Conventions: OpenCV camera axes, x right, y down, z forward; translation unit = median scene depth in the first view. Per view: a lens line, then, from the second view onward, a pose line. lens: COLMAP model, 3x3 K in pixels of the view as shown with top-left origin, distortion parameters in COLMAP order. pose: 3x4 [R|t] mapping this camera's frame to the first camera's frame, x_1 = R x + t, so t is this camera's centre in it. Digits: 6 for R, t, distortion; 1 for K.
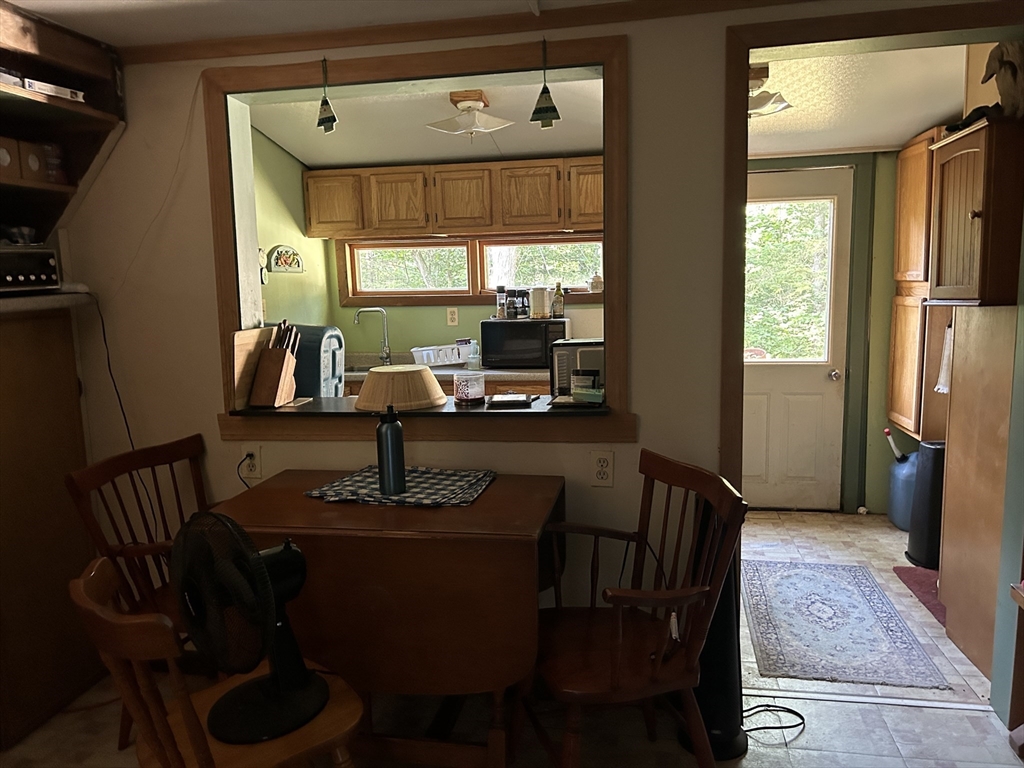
lens RADIAL K [[767.0, 0, 522.9], [0, 767.0, 396.7], [0, 0, 1]] dist [0.069509, -0.078101]
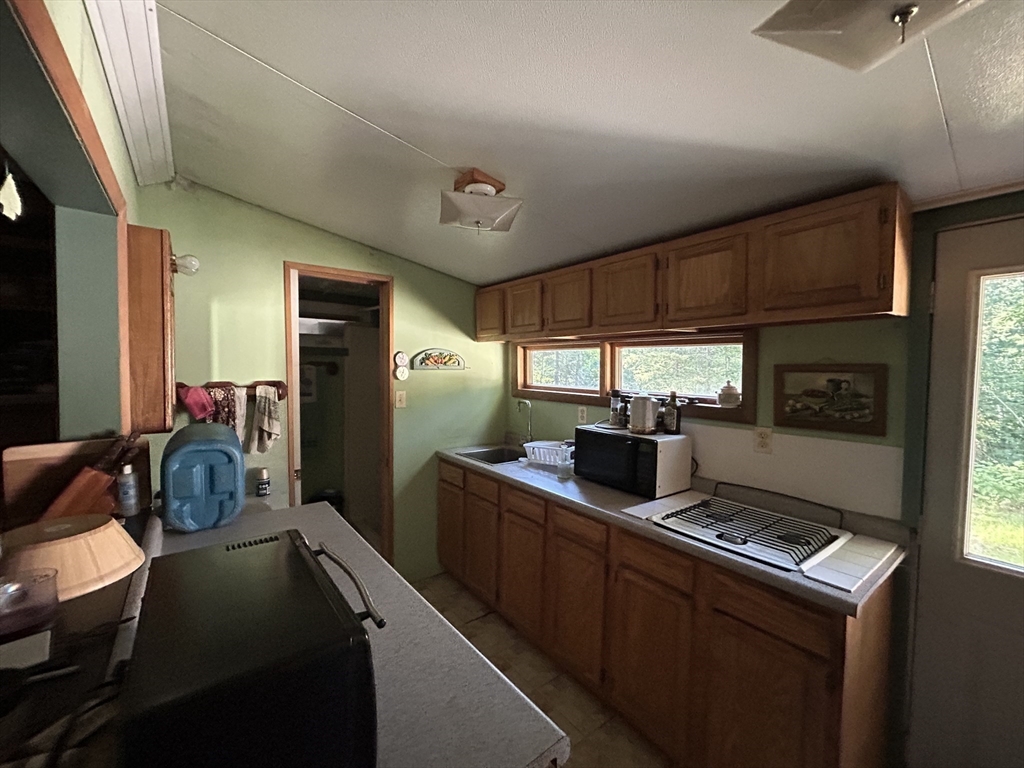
lens RADIAL K [[411.0, 0, 508.9], [0, 411.0, 383.5], [0, 0, 1]] dist [-0.001144, 0.000087]
pose [[0.732609, 0.061168, -0.677896, 0.233828], [-0.125386, 0.991037, -0.046083, -0.122208], [0.669001, 0.118760, 0.733712, 0.589790]]
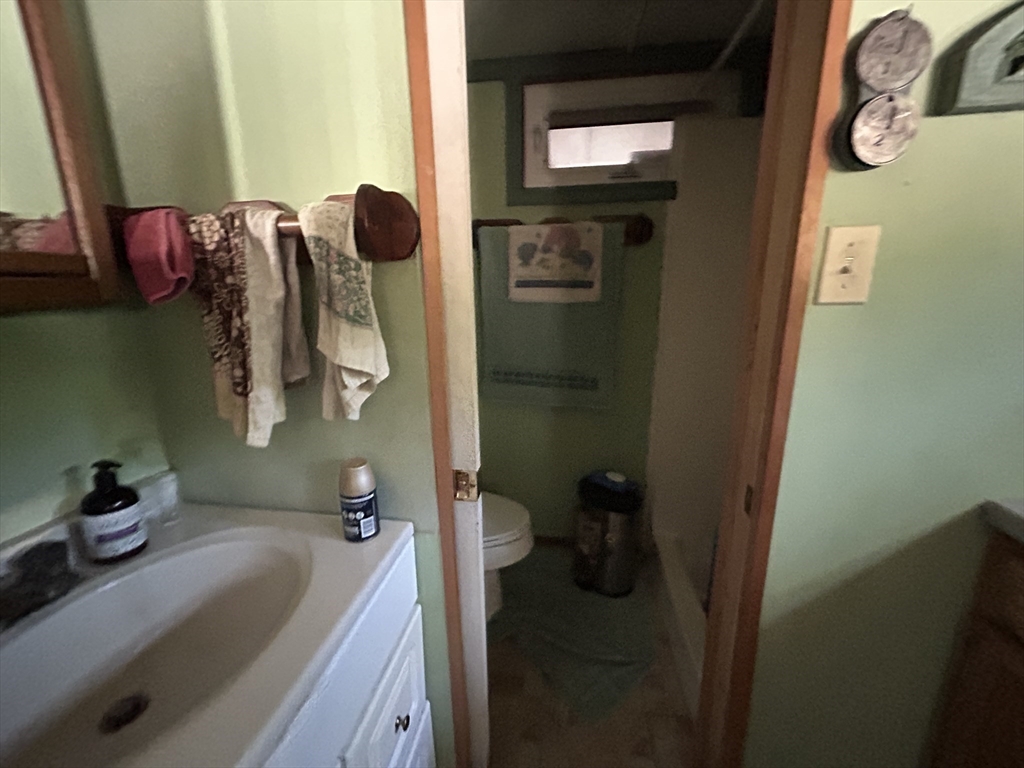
lens RADIAL K [[411.0, 0, 507.7], [0, 411.0, 382.1], [0, 0, 1]] dist [-0.001144, 0.000087]
pose [[0.016446, 0.247195, -0.968826, -0.170879], [-0.128274, 0.961472, 0.243141, -0.086697], [0.991602, 0.120276, 0.047521, 0.826601]]
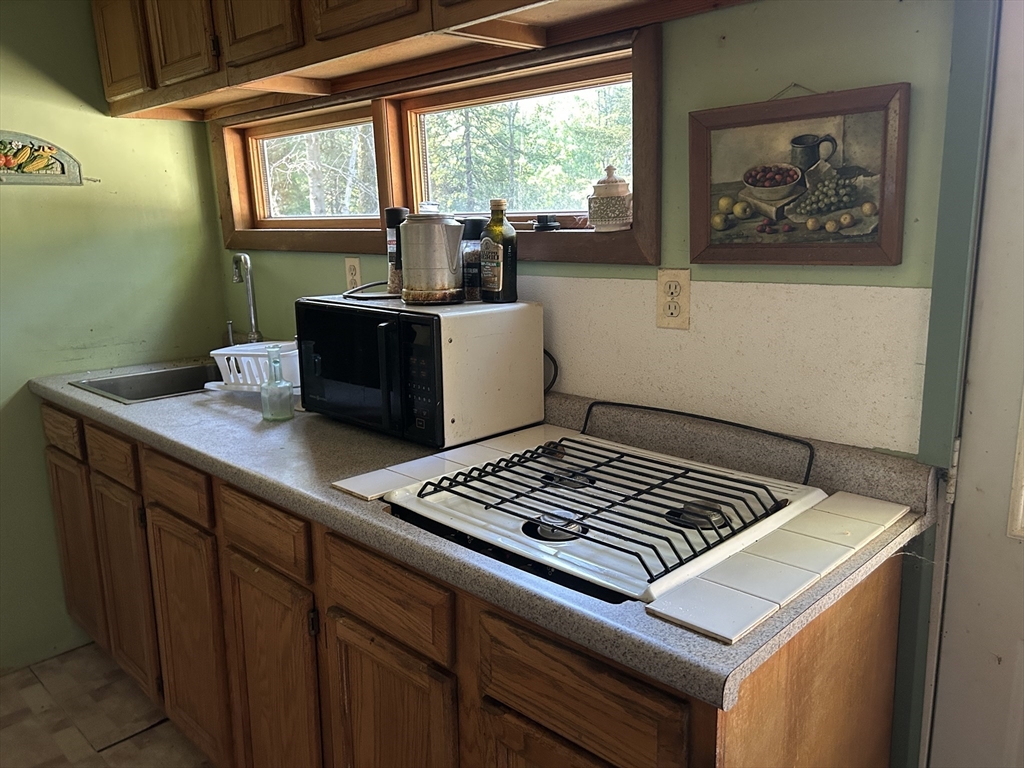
lens RADIAL K [[767.0, 0, 519.7], [0, 767.0, 380.2], [0, 0, 1]] dist [0.069509, -0.078101]
pose [[0.830567, 0.120007, -0.543835, 0.277796], [-0.075483, 0.991754, 0.103567, -0.111273], [0.551780, -0.044969, 0.832777, 0.755230]]
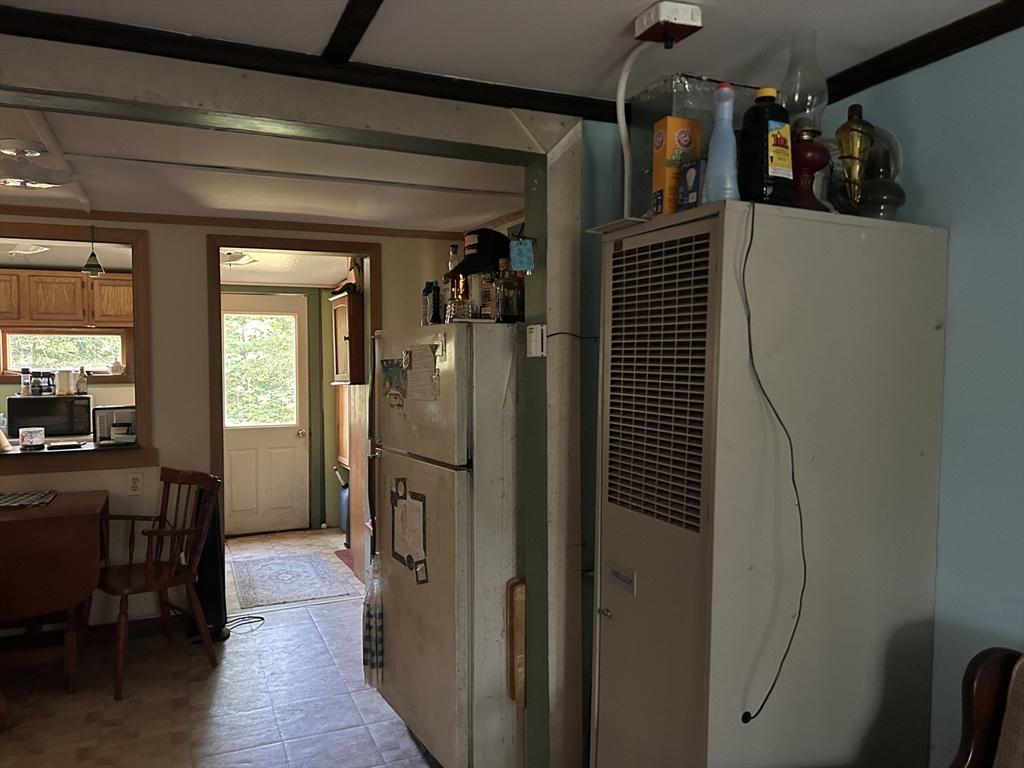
lens RADIAL K [[767.0, 0, 512.3], [0, 767.0, 385.3], [0, 0, 1]] dist [0.069509, -0.078101]
pose [[0.830043, 0.003875, 0.557686, -0.082459], [0.064574, 0.992582, -0.103007, 0.060418], [-0.553948, 0.121512, 0.823636, -0.448084]]
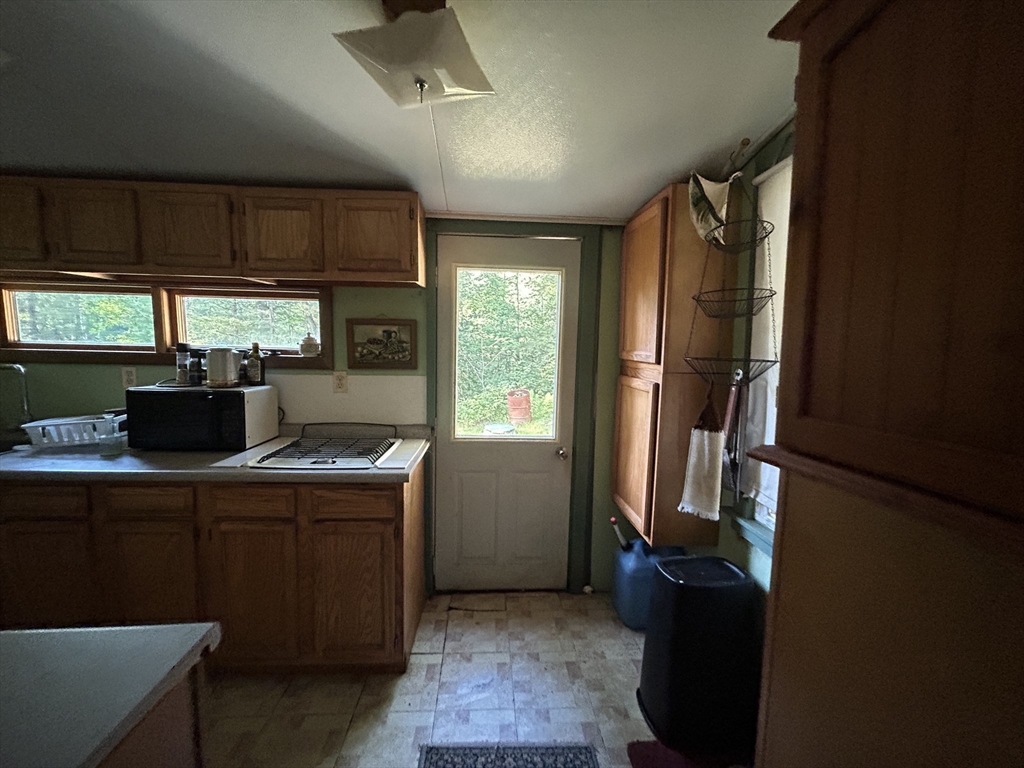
lens RADIAL K [[411.0, 0, 509.3], [0, 411.0, 384.1], [0, 0, 1]] dist [-0.001144, 0.000087]
pose [[0.972791, 0.024709, 0.230363, 0.228703], [-0.013804, 0.998712, -0.048832, -0.092016], [-0.231273, 0.044323, 0.971879, 0.538543]]
